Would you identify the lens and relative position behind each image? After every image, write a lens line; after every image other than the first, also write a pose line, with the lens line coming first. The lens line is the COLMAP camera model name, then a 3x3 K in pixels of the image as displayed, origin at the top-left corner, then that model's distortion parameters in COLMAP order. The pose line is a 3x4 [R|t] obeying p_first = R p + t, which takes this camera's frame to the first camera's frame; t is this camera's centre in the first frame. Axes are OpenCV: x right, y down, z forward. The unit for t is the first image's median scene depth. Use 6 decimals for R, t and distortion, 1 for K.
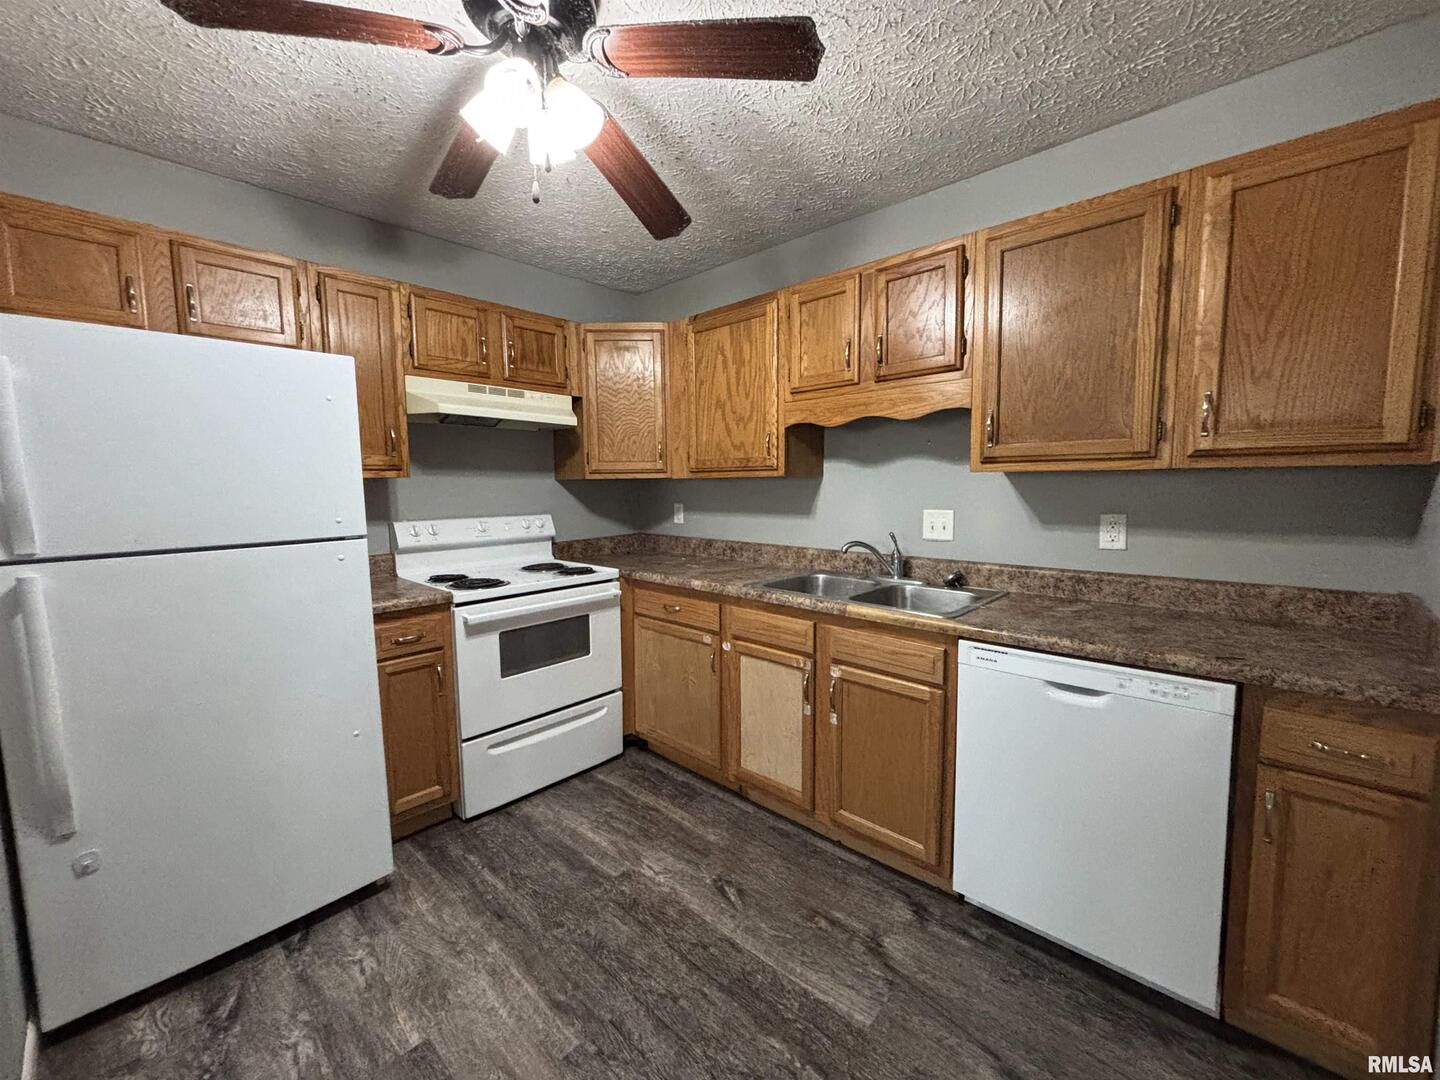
lens RADIAL K [[581.0, 0, 719.8], [0, 581.0, 539.2], [0, 0, 1]] dist [0.004162, -0.001404]
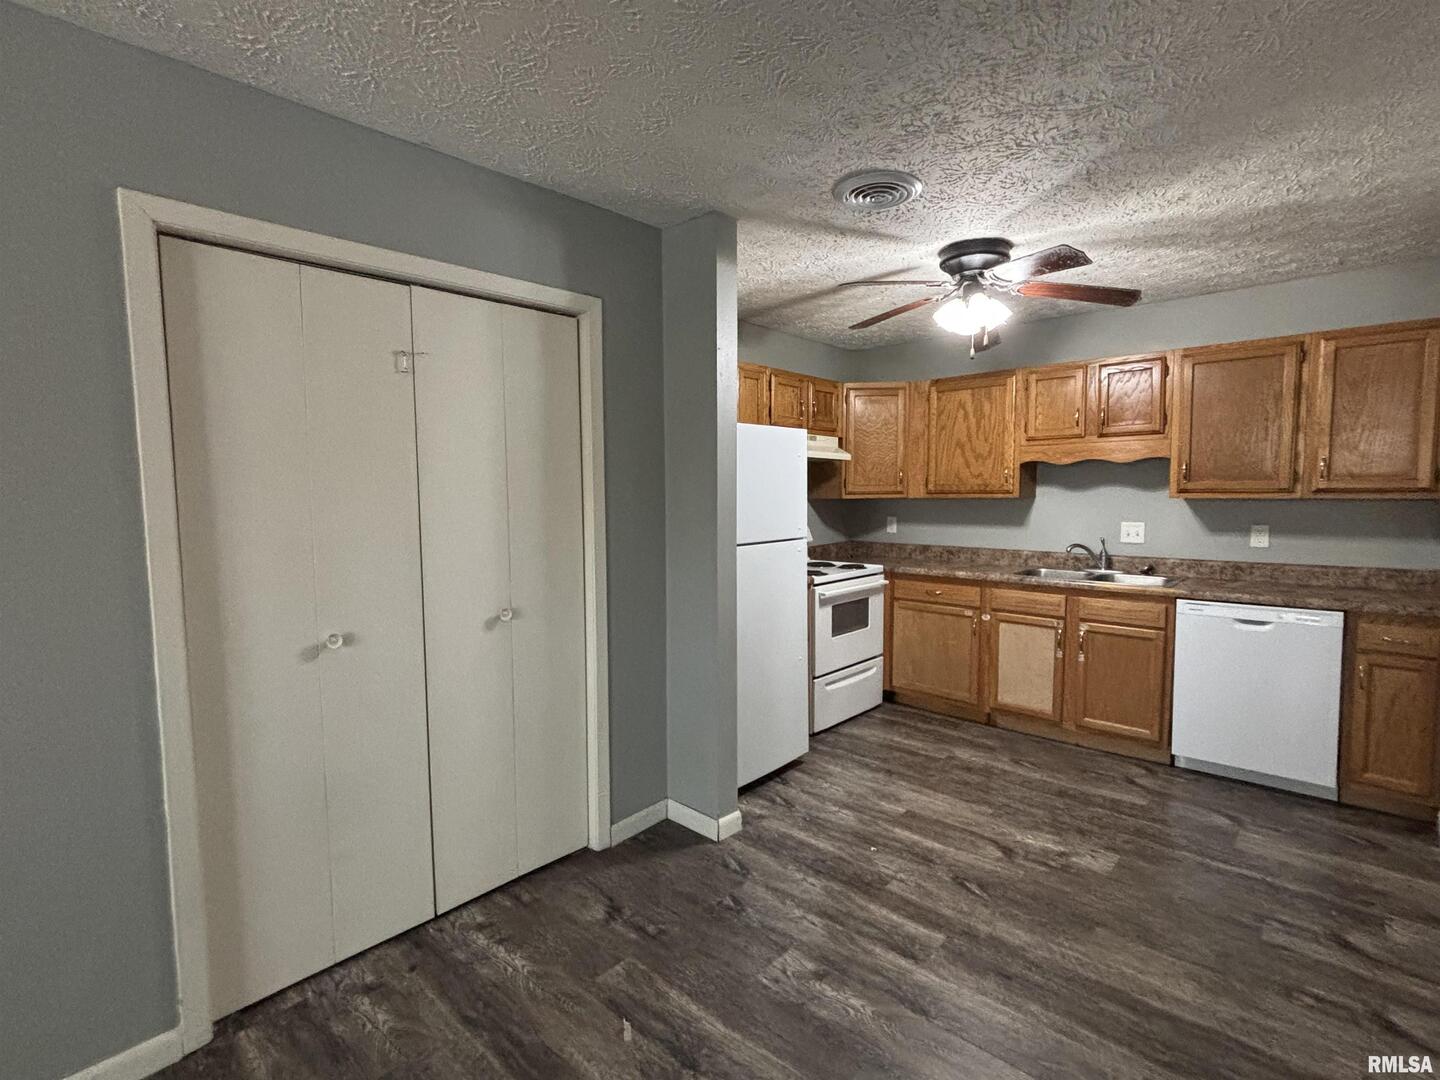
lens RADIAL K [[686.9, 0, 714.5], [0, 686.9, 540.4], [0, 0, 1]] dist [-0.007243, 0.002493]
pose [[0.999997, 0.002569, -0.000105, -0.748729], [-0.002571, 0.999688, -0.024846, 0.044755], [0.000042, 0.024846, 0.999691, -0.793676]]
